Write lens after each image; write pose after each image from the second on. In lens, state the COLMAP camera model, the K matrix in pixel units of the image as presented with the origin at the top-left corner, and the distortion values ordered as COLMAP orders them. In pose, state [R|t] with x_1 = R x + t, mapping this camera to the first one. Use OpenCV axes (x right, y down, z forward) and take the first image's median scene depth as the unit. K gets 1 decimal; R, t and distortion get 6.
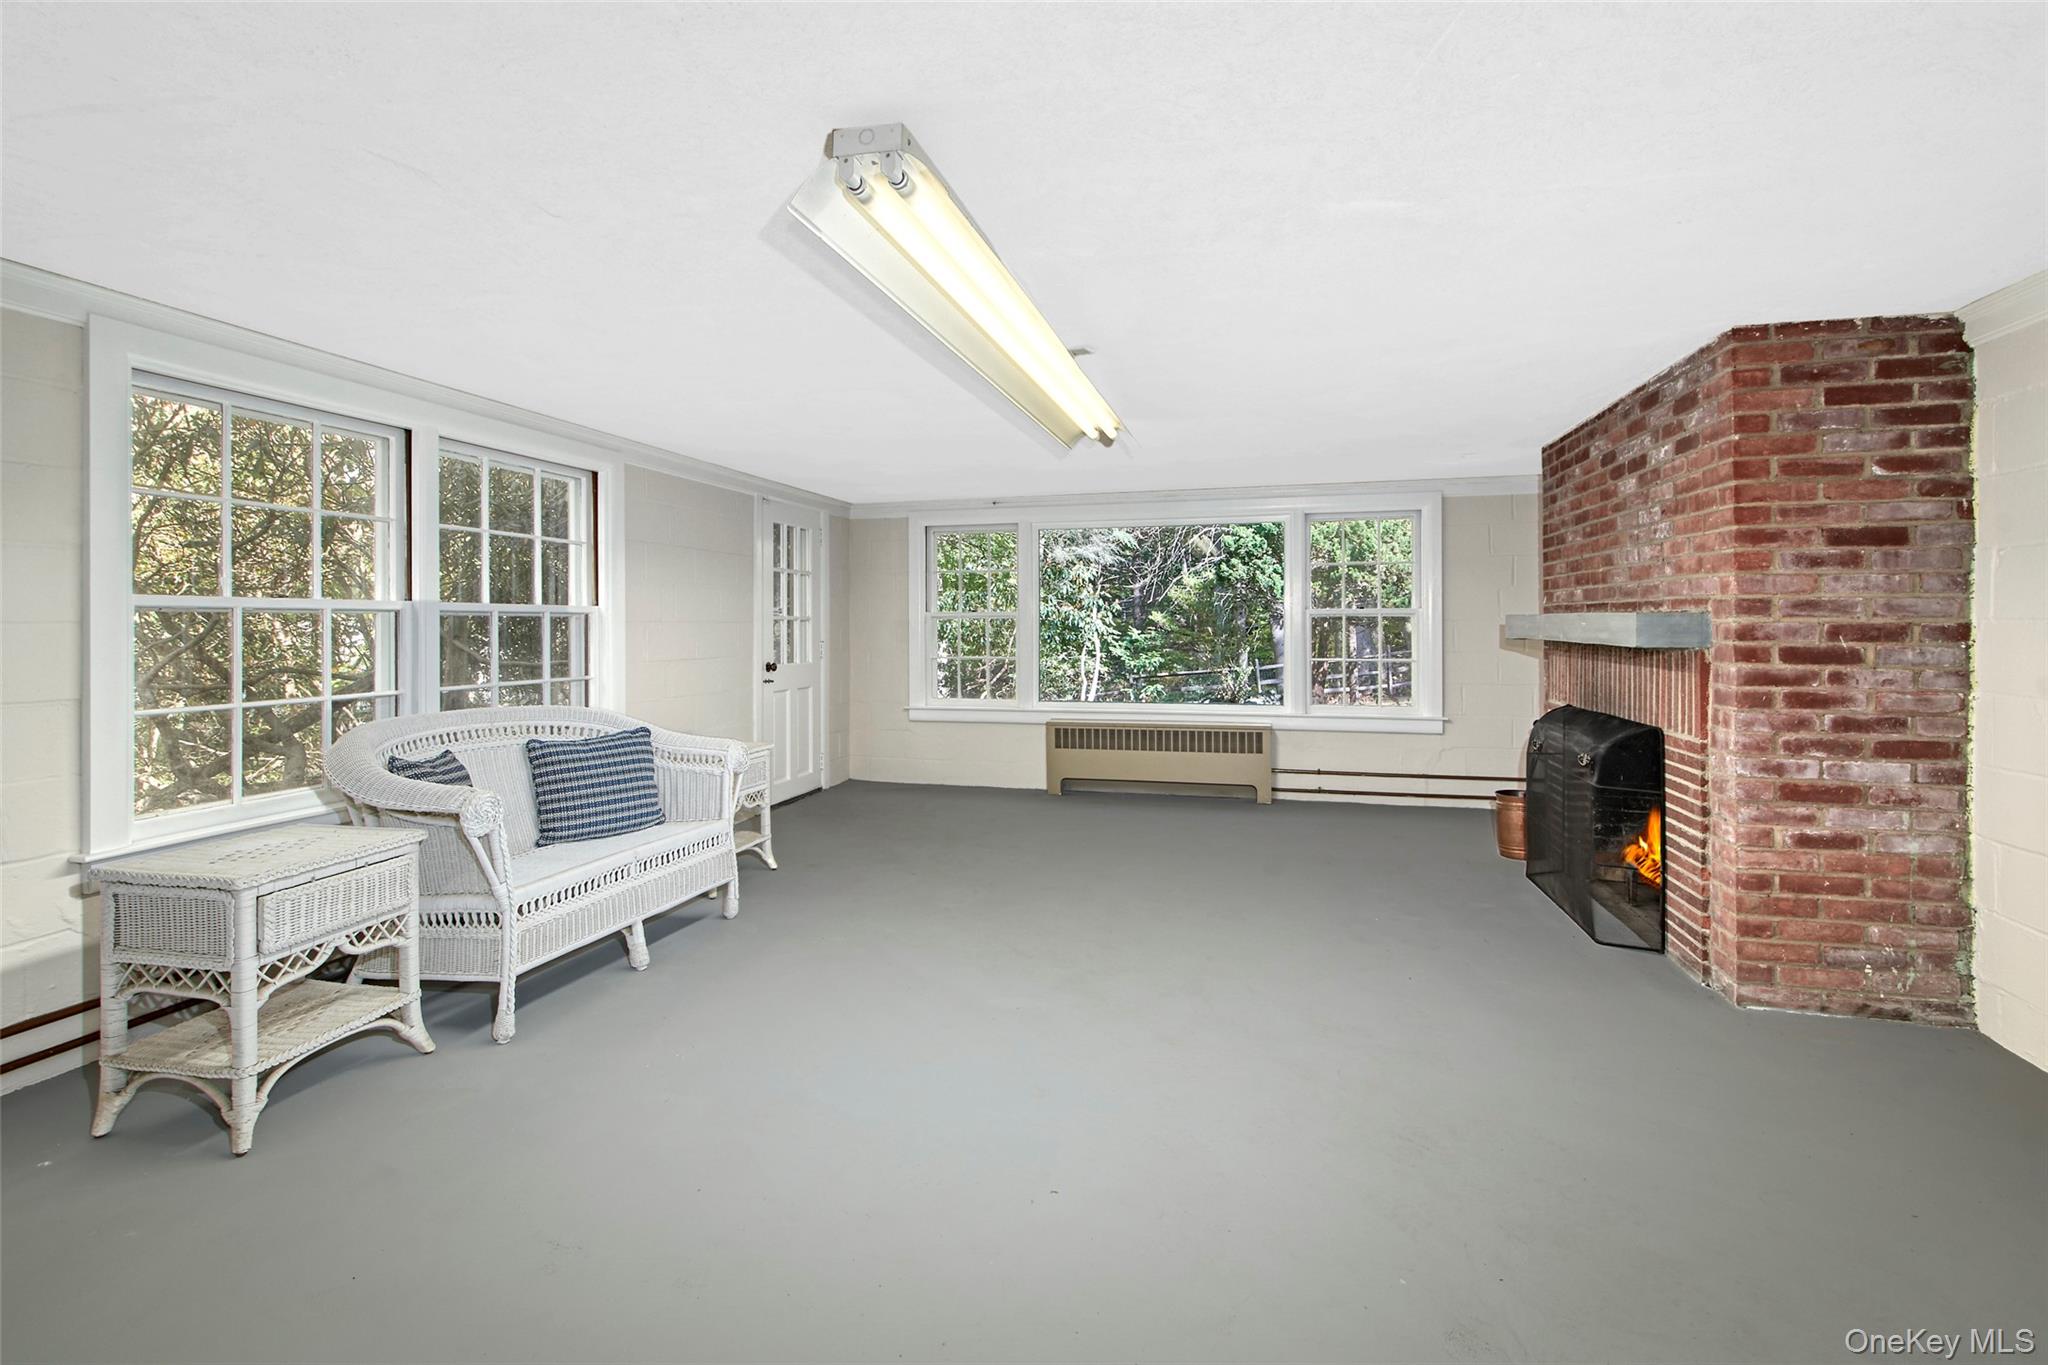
lens RADIAL K [[907.6, 0, 1054.5], [0, 907.6, 627.1], [0, 0, 1]] dist [0.003275, 0.000055]
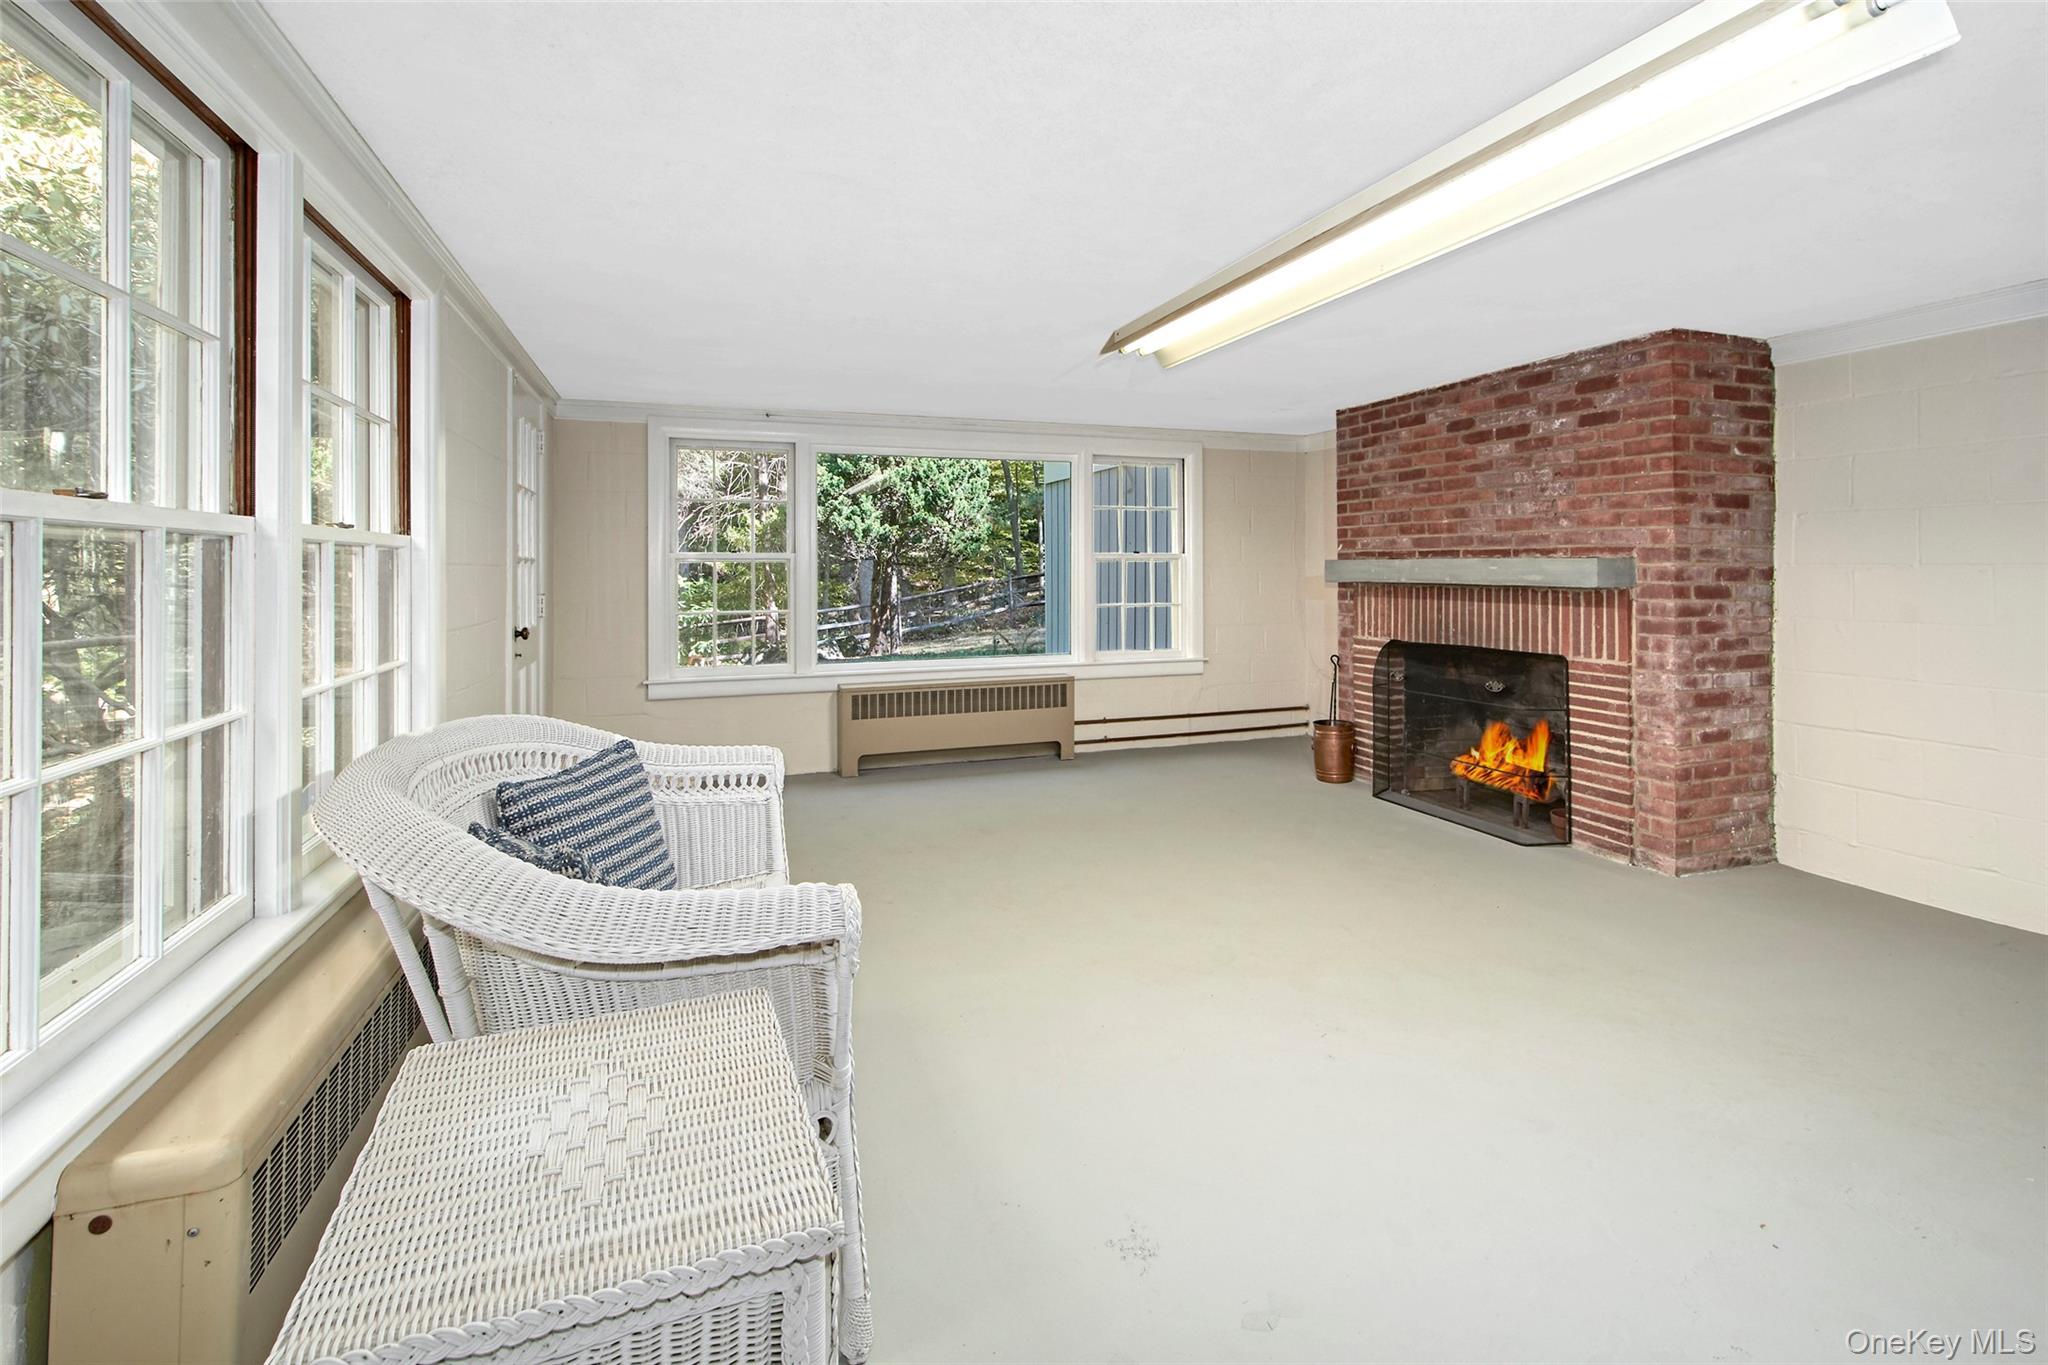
lens RADIAL K [[943.6, 0, 1036.8], [0, 943.6, 568.6], [0, 0, 1]] dist [0.016870, 0.000252]
pose [[0.831920, 0.000260, 0.554895, -0.696089], [0.002381, 0.999989, -0.004039, 0.001145], [-0.554890, 0.004682, 0.831910, 0.407075]]
